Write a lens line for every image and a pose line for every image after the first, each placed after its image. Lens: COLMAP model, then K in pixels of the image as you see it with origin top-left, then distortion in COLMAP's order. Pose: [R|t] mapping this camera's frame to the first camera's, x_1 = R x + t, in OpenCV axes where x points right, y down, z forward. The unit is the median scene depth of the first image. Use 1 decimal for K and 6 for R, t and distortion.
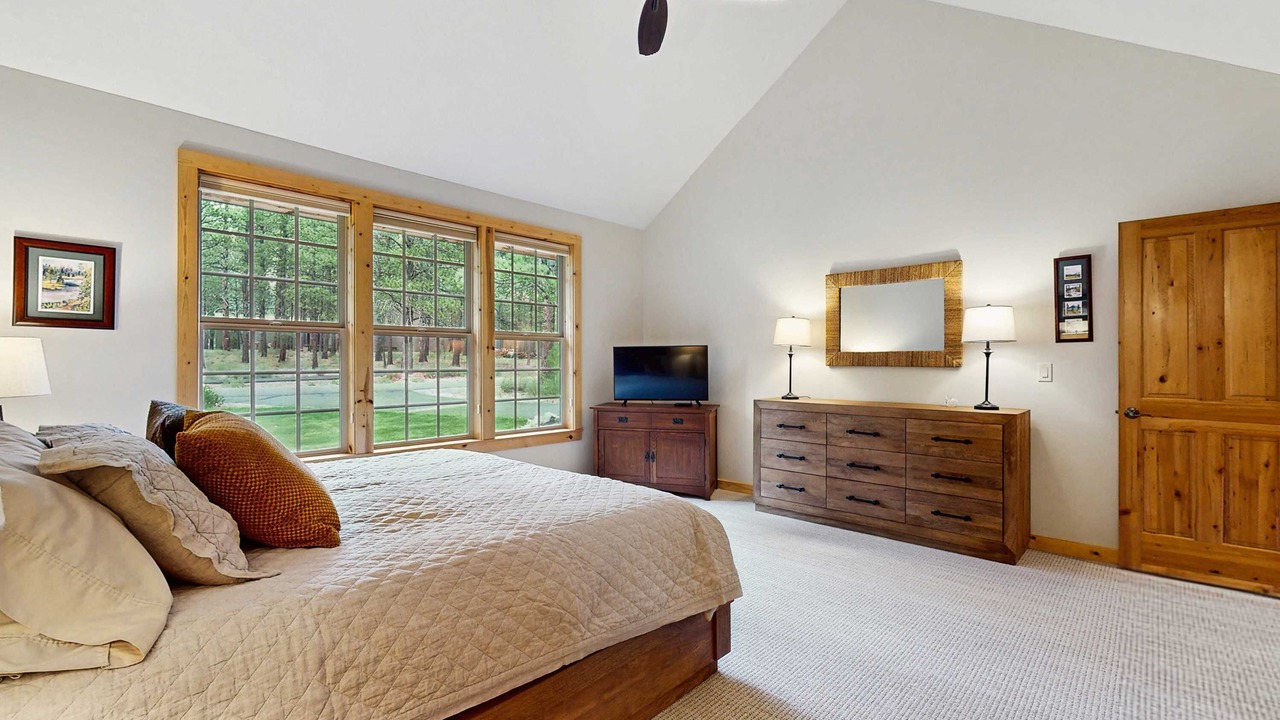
lens RADIAL K [[560.3, 0, 636.9], [0, 560.3, 360.6], [0, 0, 1]] dist [-0.000154, -0.000137]
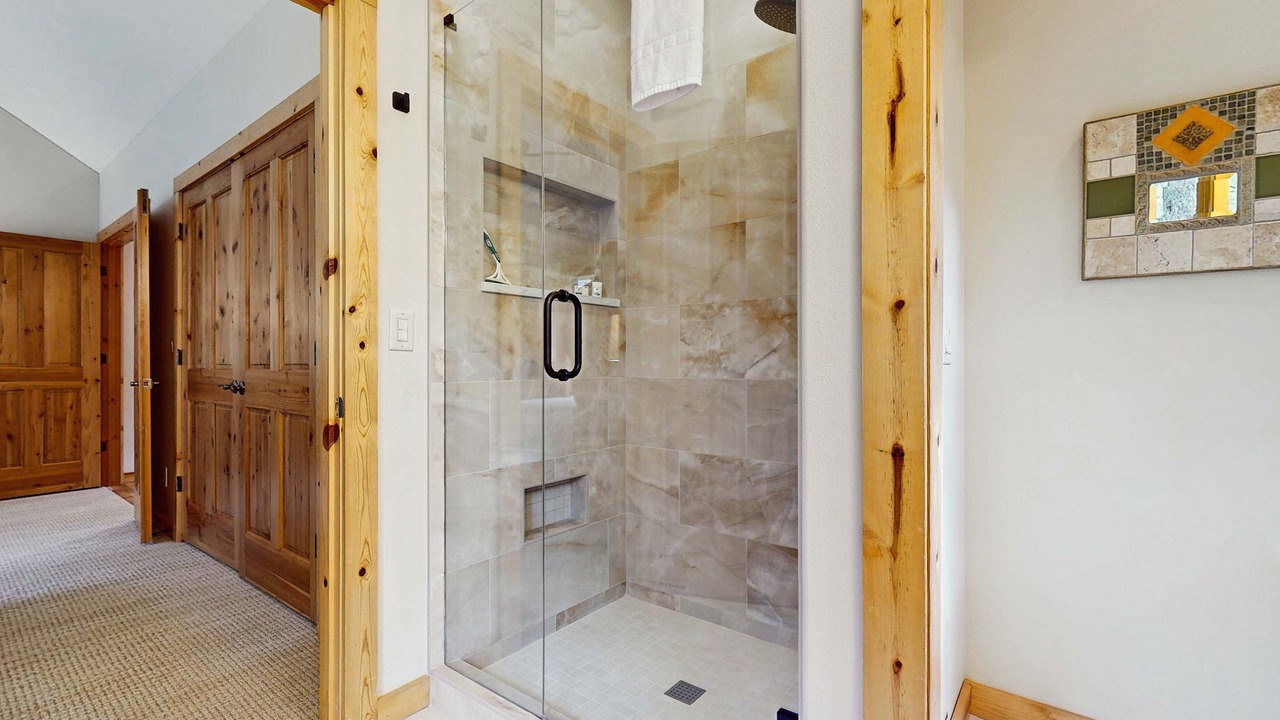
lens RADIAL K [[560.3, 0, 636.4], [0, 560.3, 357.1], [0, 0, 1]] dist [-0.000154, -0.000137]
pose [[-0.052734, -0.007981, 0.998577, -0.499503], [-0.008582, 0.999935, 0.007538, 0.021109], [-0.998572, -0.008172, -0.052799, -0.473181]]
